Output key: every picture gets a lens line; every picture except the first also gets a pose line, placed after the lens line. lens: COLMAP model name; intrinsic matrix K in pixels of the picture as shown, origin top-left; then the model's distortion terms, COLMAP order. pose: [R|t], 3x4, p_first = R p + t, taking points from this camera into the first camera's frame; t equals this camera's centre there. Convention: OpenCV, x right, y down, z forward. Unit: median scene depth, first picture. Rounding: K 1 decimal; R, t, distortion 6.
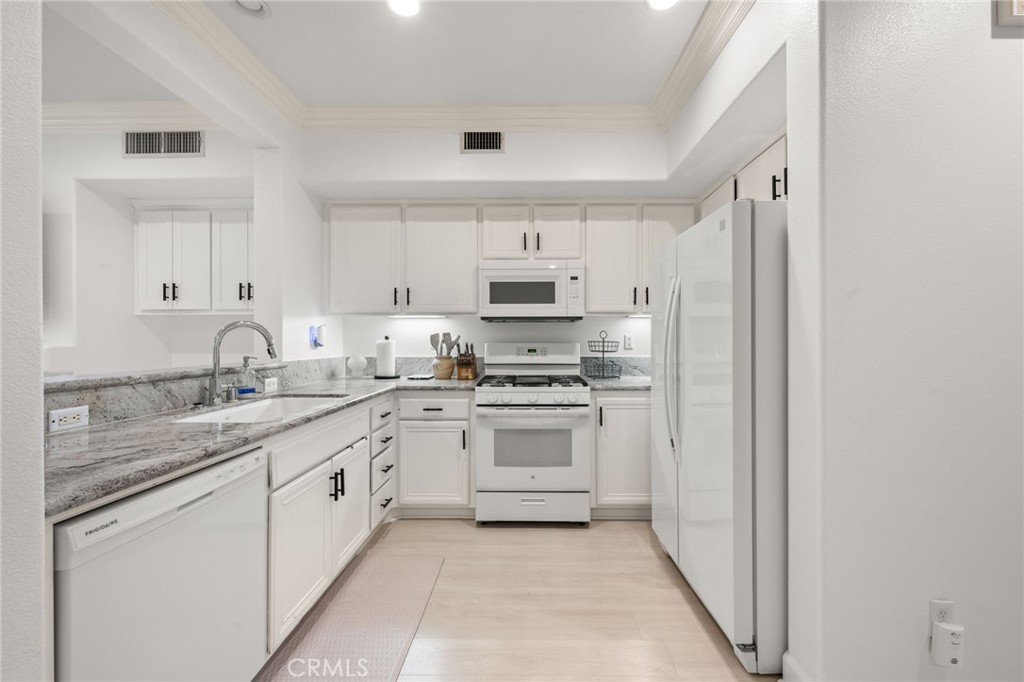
lens RADIAL K [[402.5, 0, 522.2], [0, 402.5, 341.4], [0, 0, 1]] dist [0.002594, -0.000551]
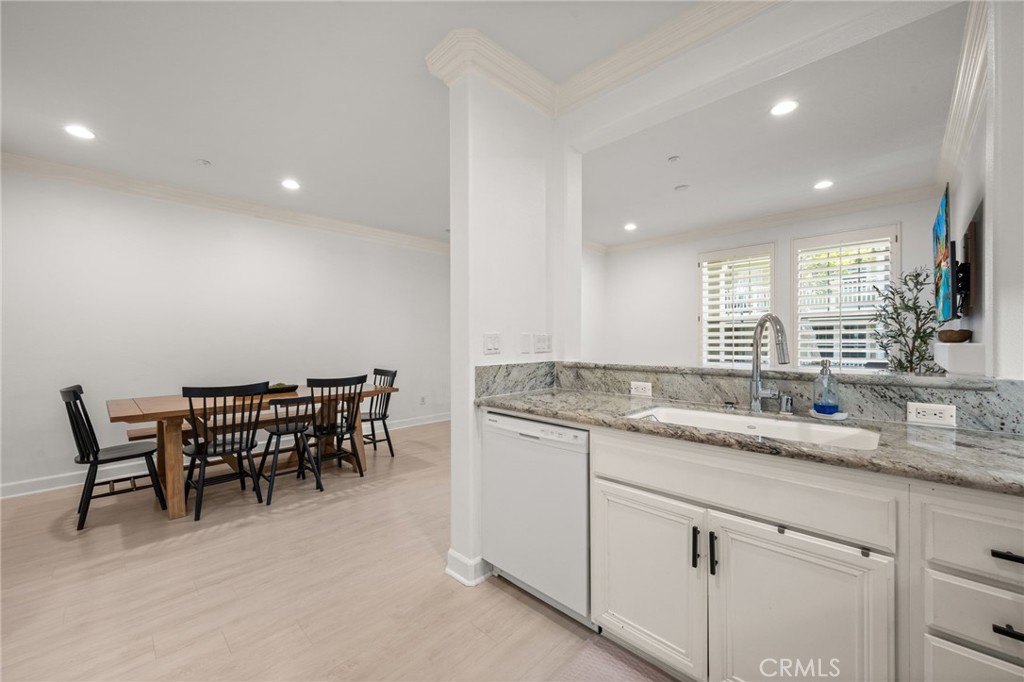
lens RADIAL K [[402.5, 0, 514.6], [0, 402.5, 342.4], [0, 0, 1]] dist [0.002594, -0.000551]
pose [[-0.683384, 0.011182, -0.729974, 0.304706], [0.006156, 0.999935, 0.009553, -0.007564], [0.730034, 0.002035, -0.683408, 1.428717]]
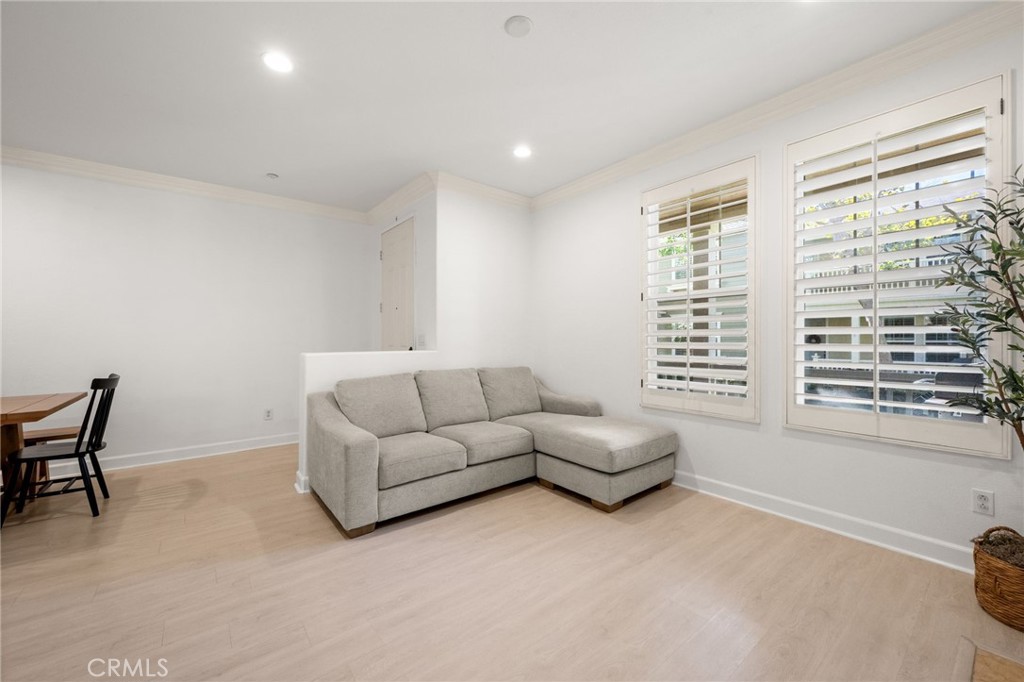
lens RADIAL K [[402.5, 0, 511.4], [0, 402.5, 336.5], [0, 0, 1]] dist [0.002594, -0.000551]
pose [[-0.769621, 0.007359, -0.638459, -1.395126], [0.004171, 0.999970, 0.006498, 0.032590], [0.638488, 0.002338, -0.769628, 1.440851]]
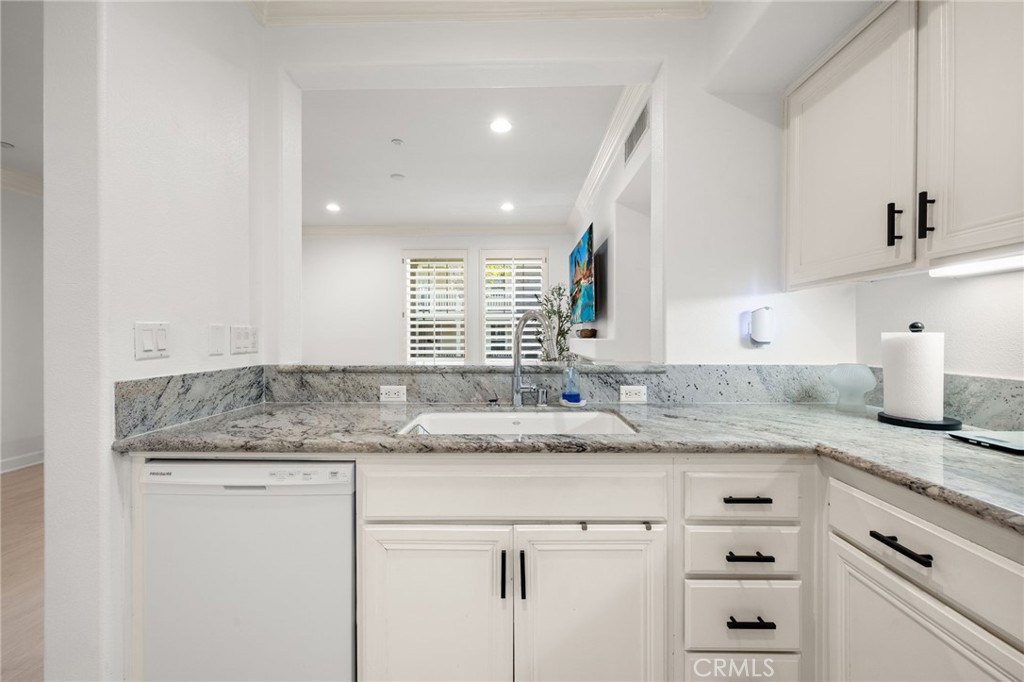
lens RADIAL K [[402.5, 0, 515.1], [0, 402.5, 337.0], [0, 0, 1]] dist [0.002594, -0.000551]
pose [[0.007928, 0.008440, -0.999933, 0.168790], [-0.000563, 0.999964, 0.008436, -0.005525], [0.999968, 0.000496, 0.007932, 1.156940]]
